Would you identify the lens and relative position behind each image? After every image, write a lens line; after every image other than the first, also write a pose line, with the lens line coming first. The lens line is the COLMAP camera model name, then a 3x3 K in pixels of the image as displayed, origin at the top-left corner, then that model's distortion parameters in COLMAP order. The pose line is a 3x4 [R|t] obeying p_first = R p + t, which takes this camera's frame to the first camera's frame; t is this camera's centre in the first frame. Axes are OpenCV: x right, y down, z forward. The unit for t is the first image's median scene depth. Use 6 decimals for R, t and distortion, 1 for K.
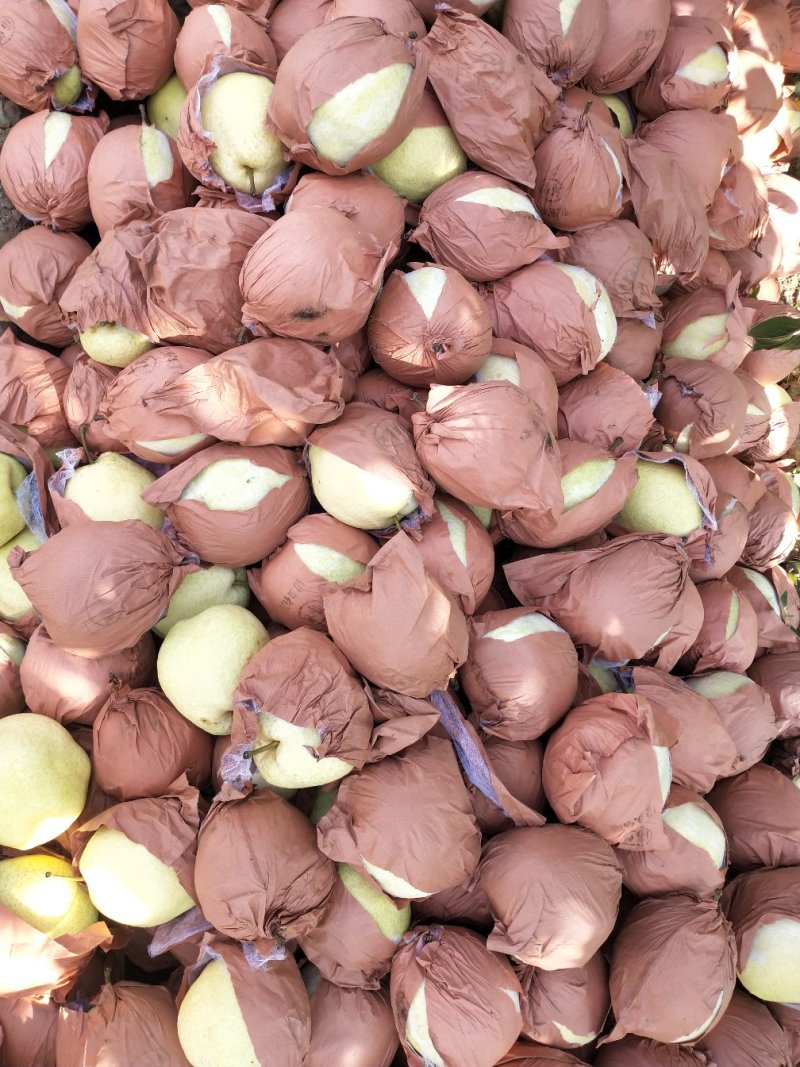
lens RADIAL K [[951.7, 0, 400.0], [0, 951.7, 533.5], [0, 0, 1]] dist [0.103836, -0.145948]
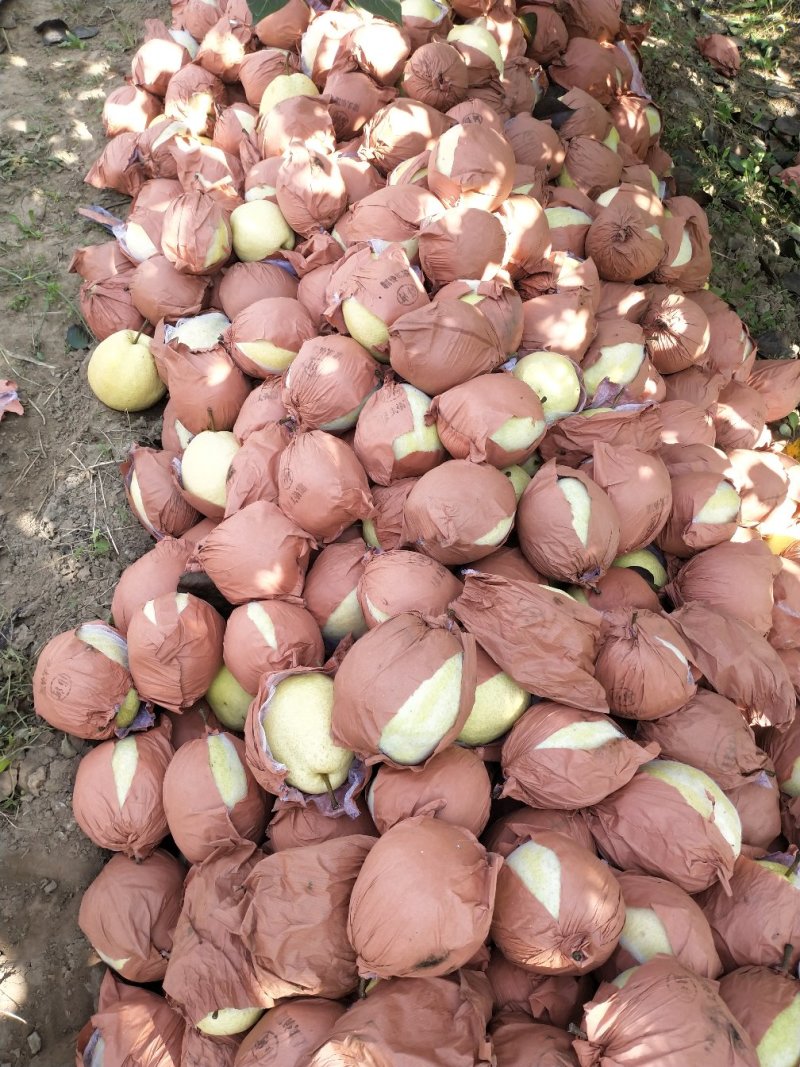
lens RADIAL K [[951.7, 0, 400.0], [0, 951.7, 533.5], [0, 0, 1]] dist [0.103836, -0.145948]
pose [[0.962982, -0.269075, -0.016252, 0.000316], [0.253152, 0.923419, -0.288463, -0.298639], [0.092625, 0.273671, 0.957353, 0.006043]]
